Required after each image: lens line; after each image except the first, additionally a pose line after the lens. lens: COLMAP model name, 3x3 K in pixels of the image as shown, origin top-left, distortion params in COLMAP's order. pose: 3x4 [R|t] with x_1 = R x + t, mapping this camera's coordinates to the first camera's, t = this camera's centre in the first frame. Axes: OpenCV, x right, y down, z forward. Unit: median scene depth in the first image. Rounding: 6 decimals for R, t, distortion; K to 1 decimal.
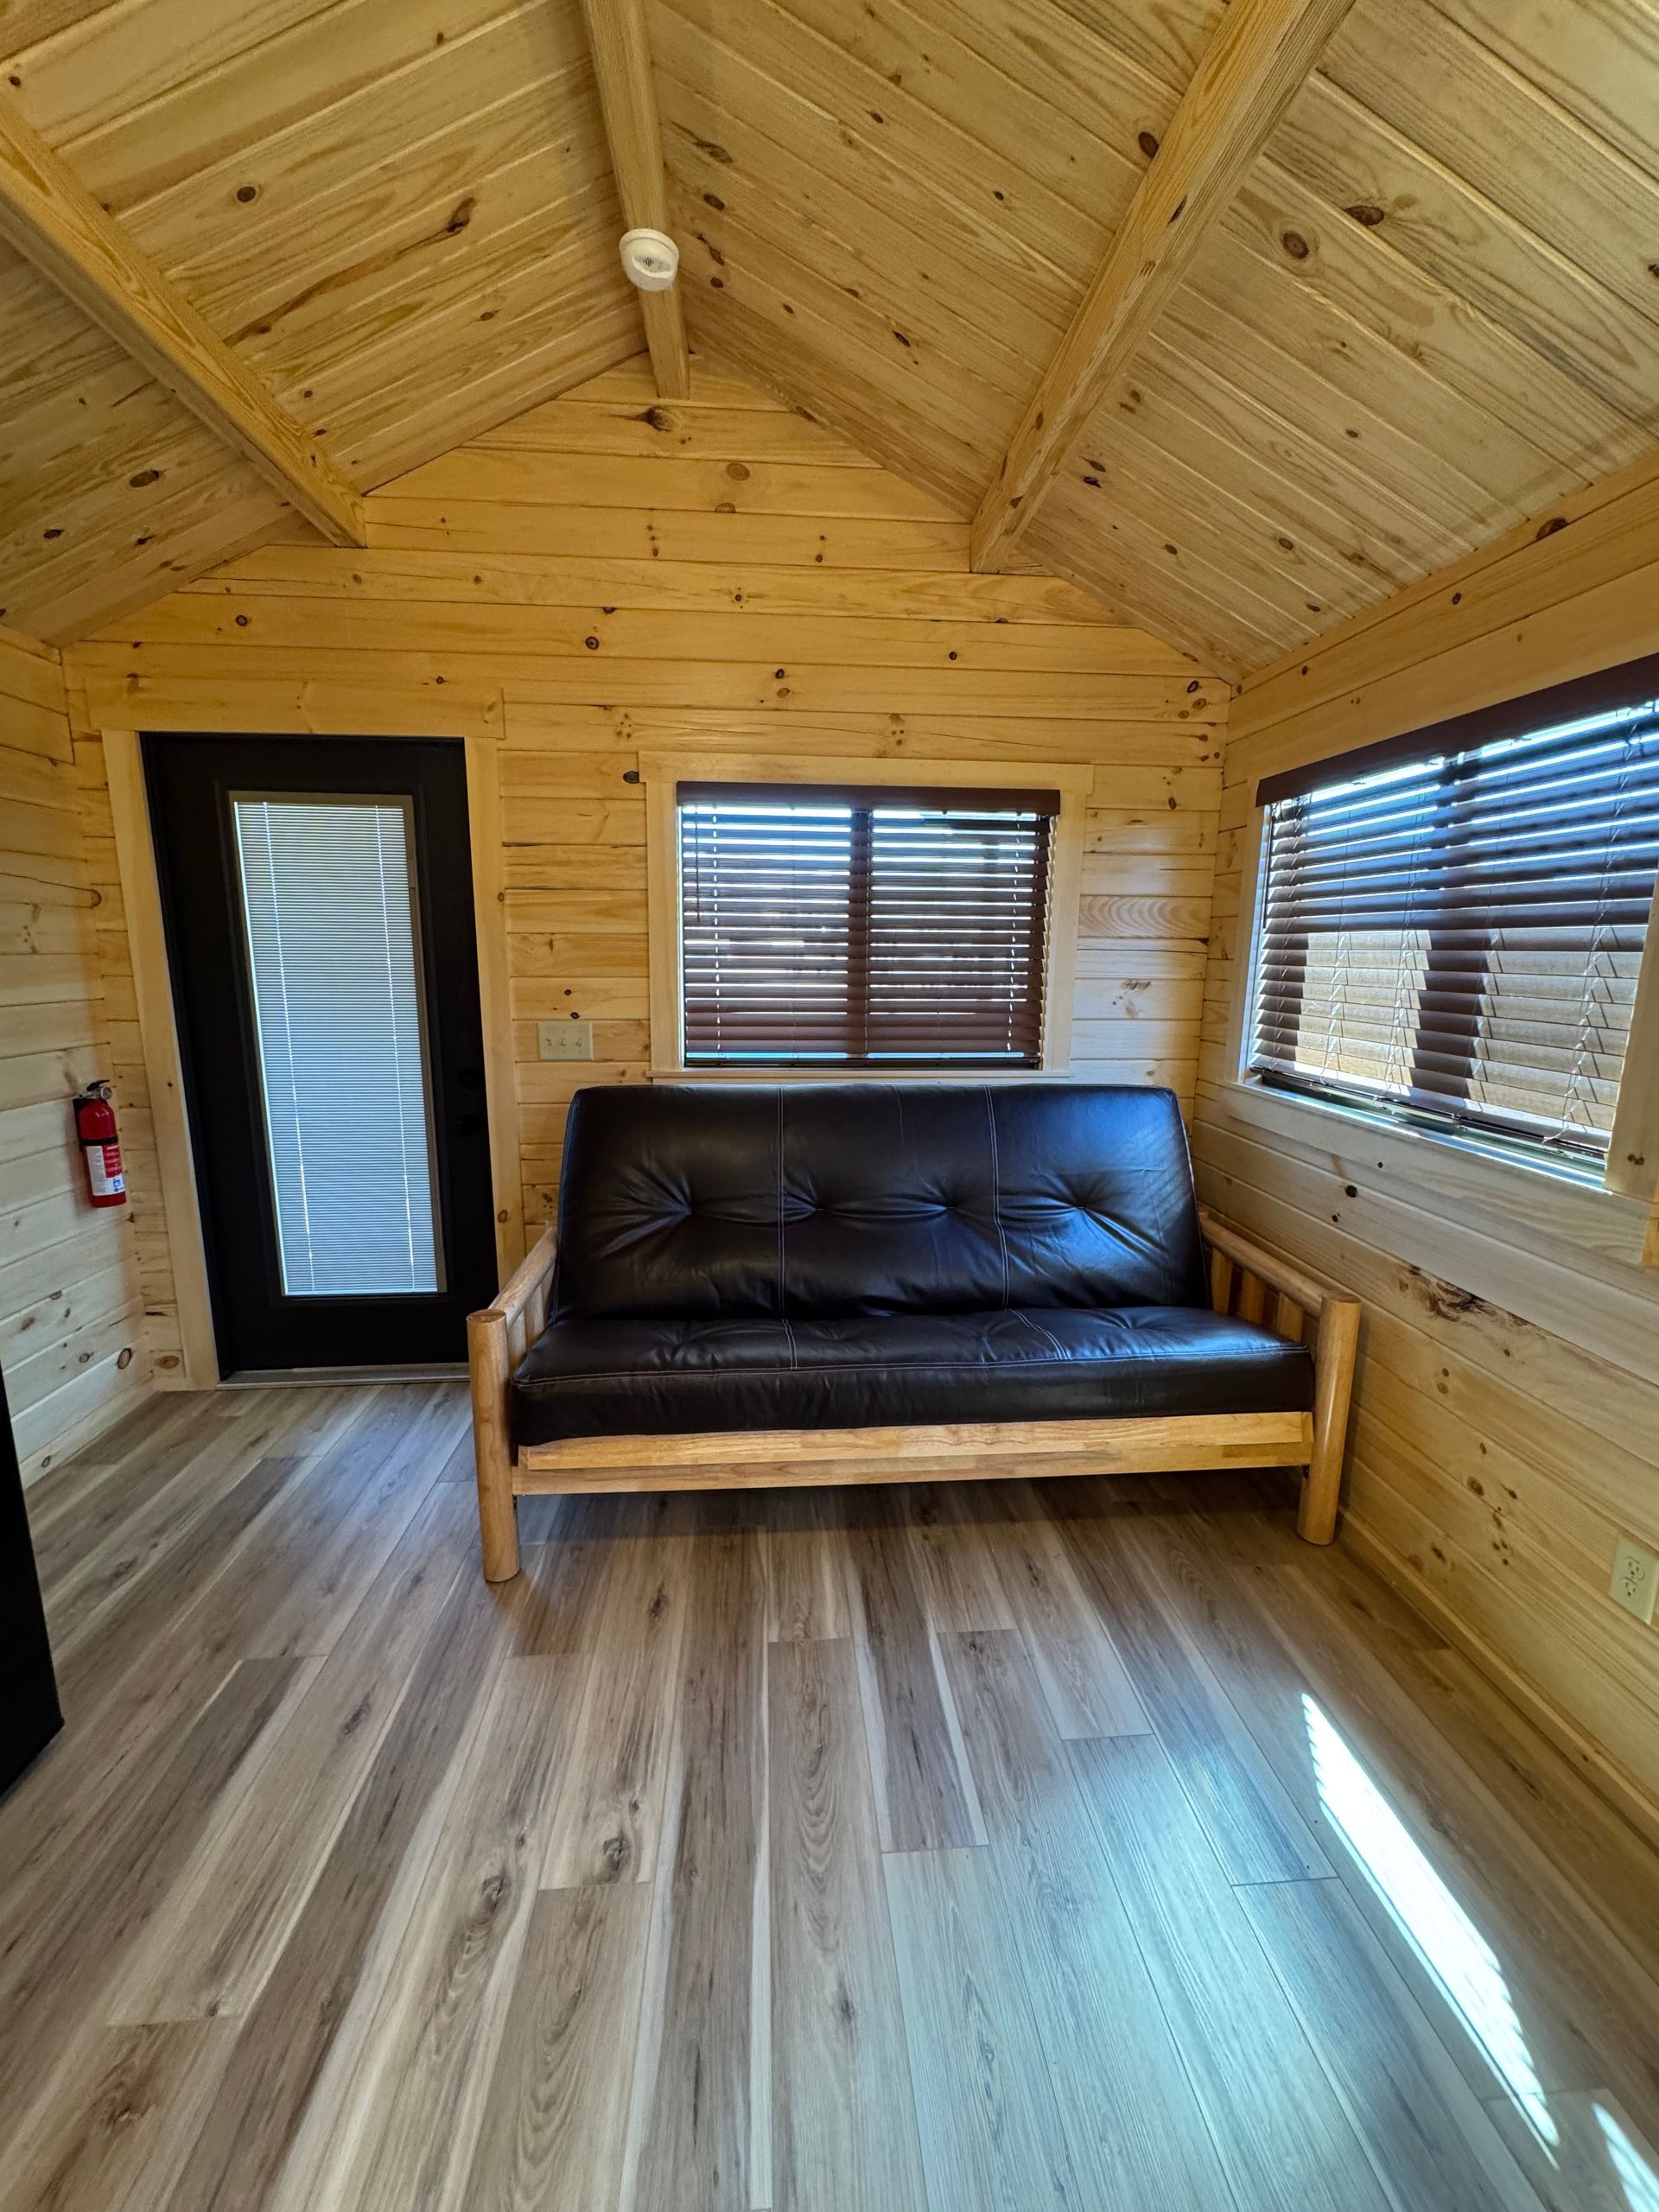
lens RADIAL K [[878.0, 0, 836.3], [0, 878.0, 1104.3], [0, 0, 1]] dist [-0.001593, 0.000118]
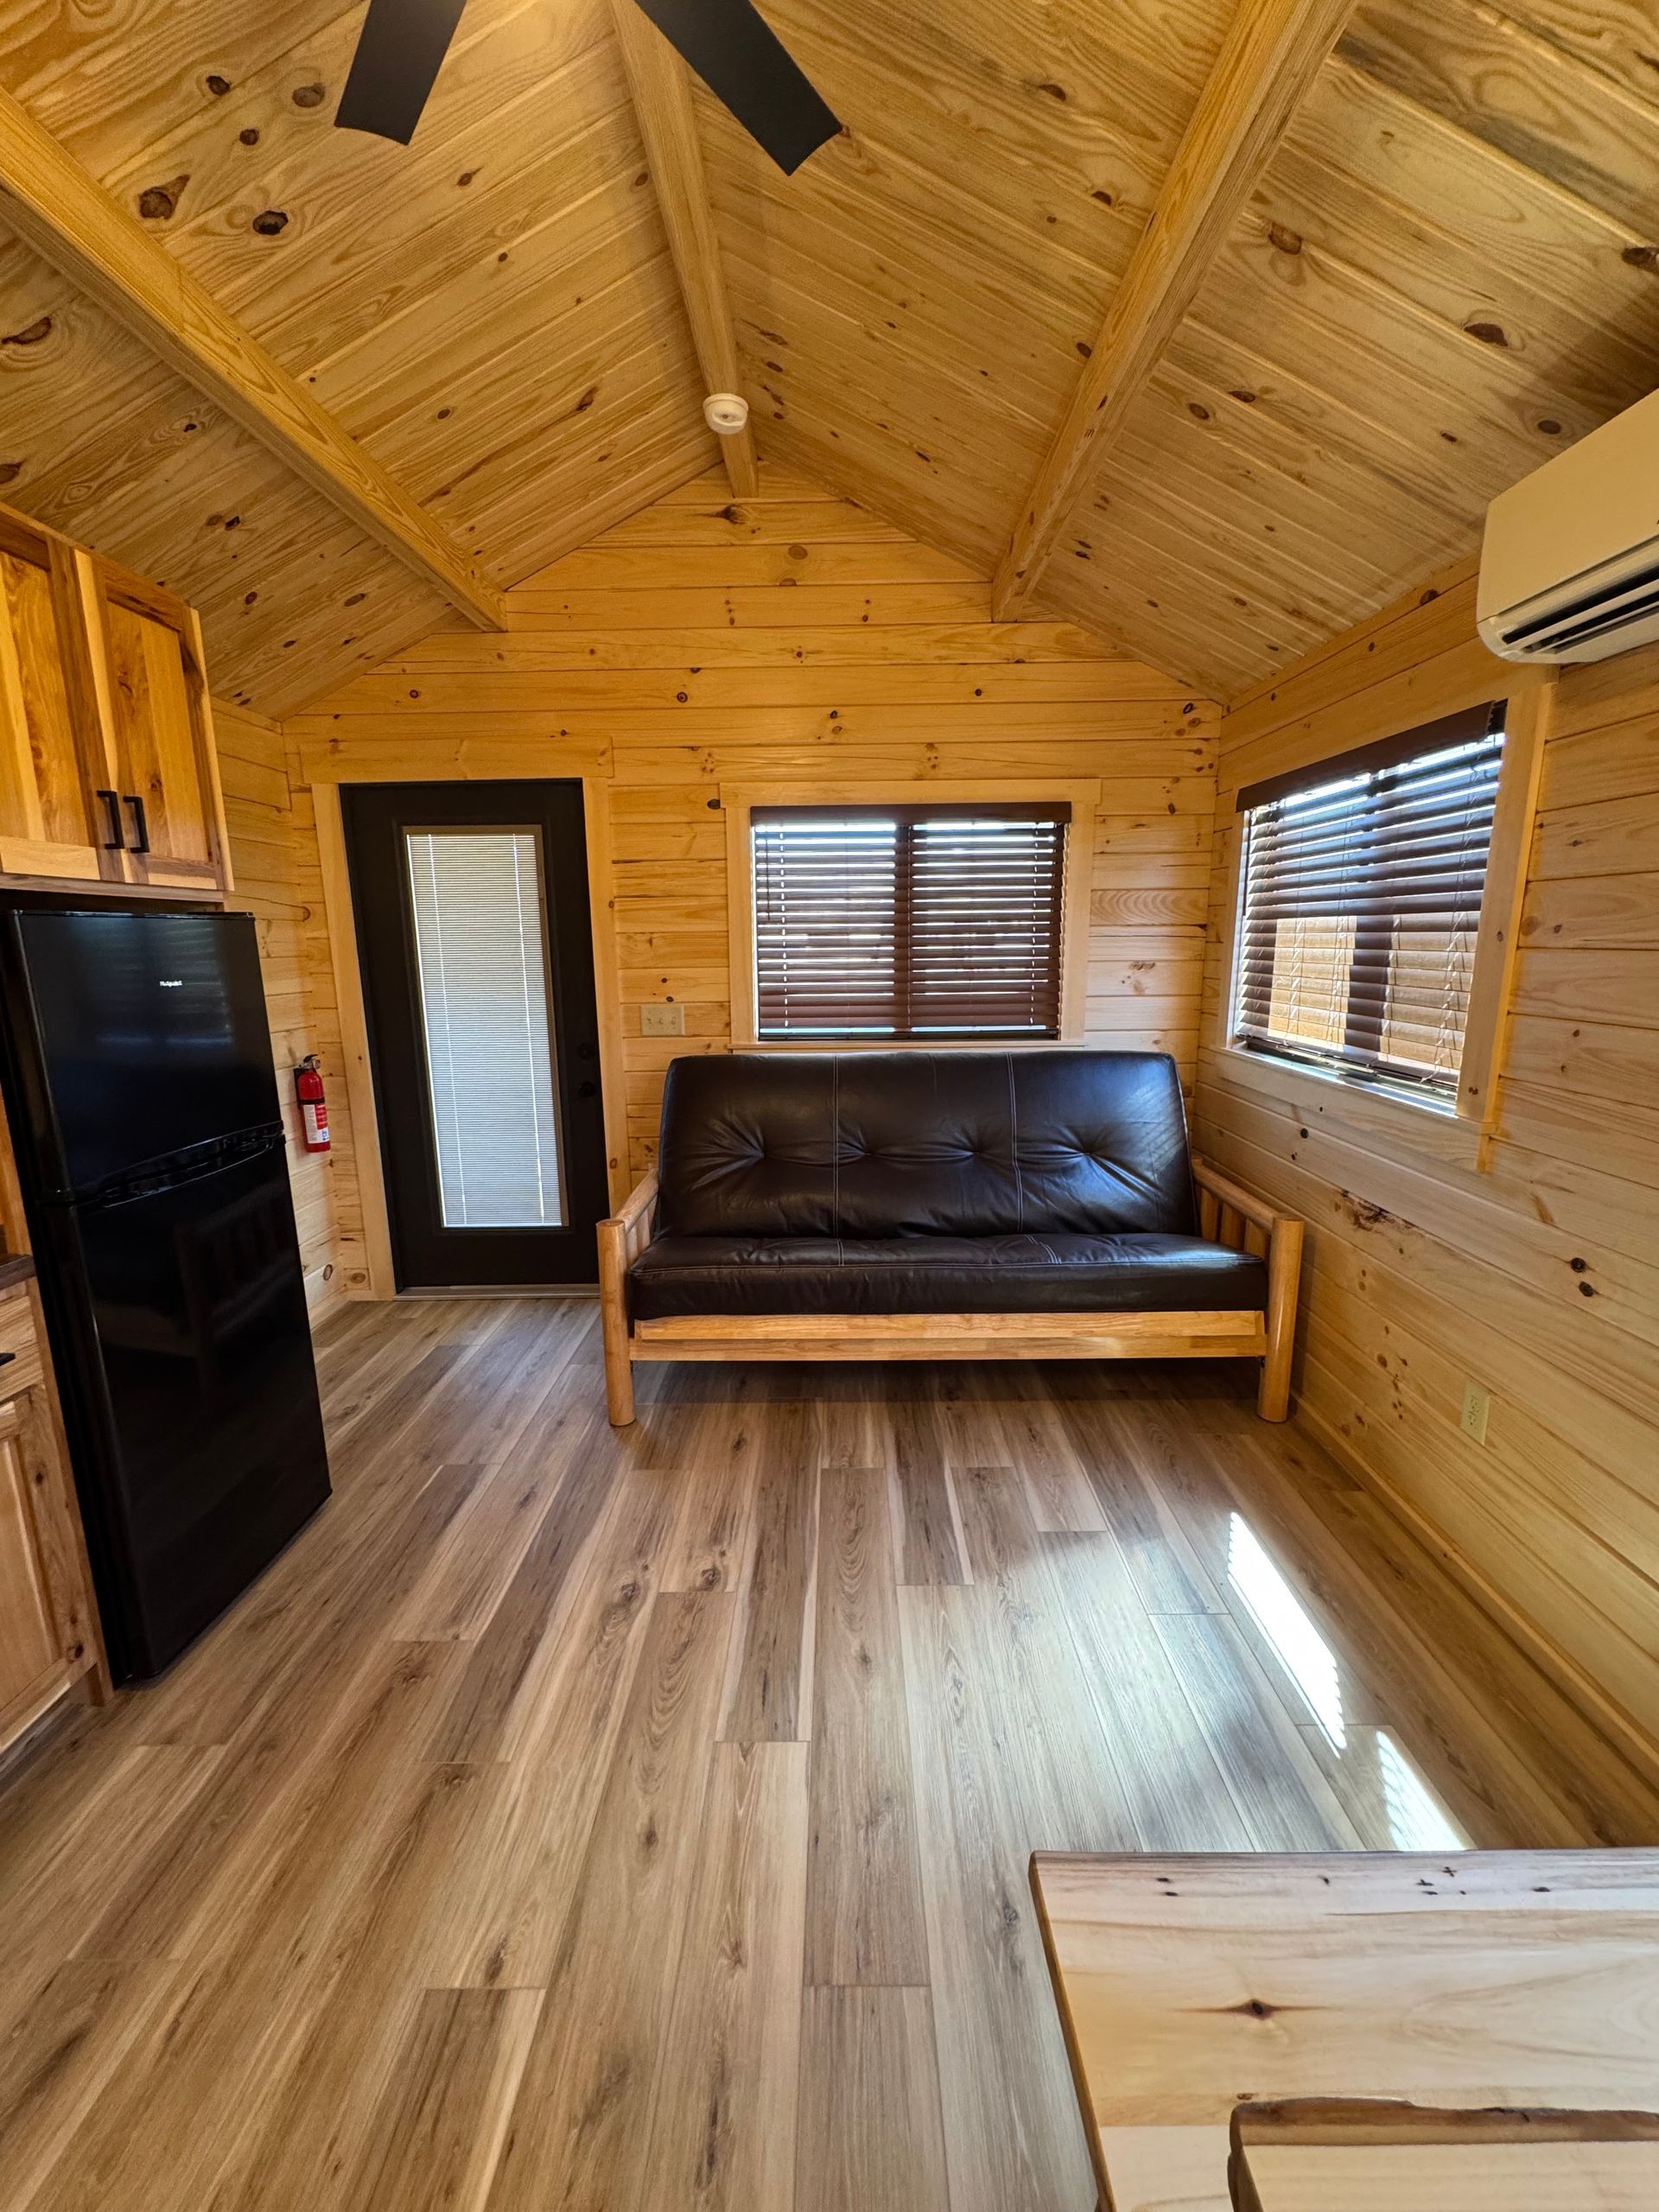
lens RADIAL K [[878.0, 0, 837.3], [0, 878.0, 1102.1], [0, 0, 1]] dist [-0.001593, 0.000118]
pose [[0.996051, -0.004833, -0.088647, 0.060741], [0.005653, 0.999944, 0.008999, 0.046198], [0.088599, -0.009465, 0.996022, -0.285113]]
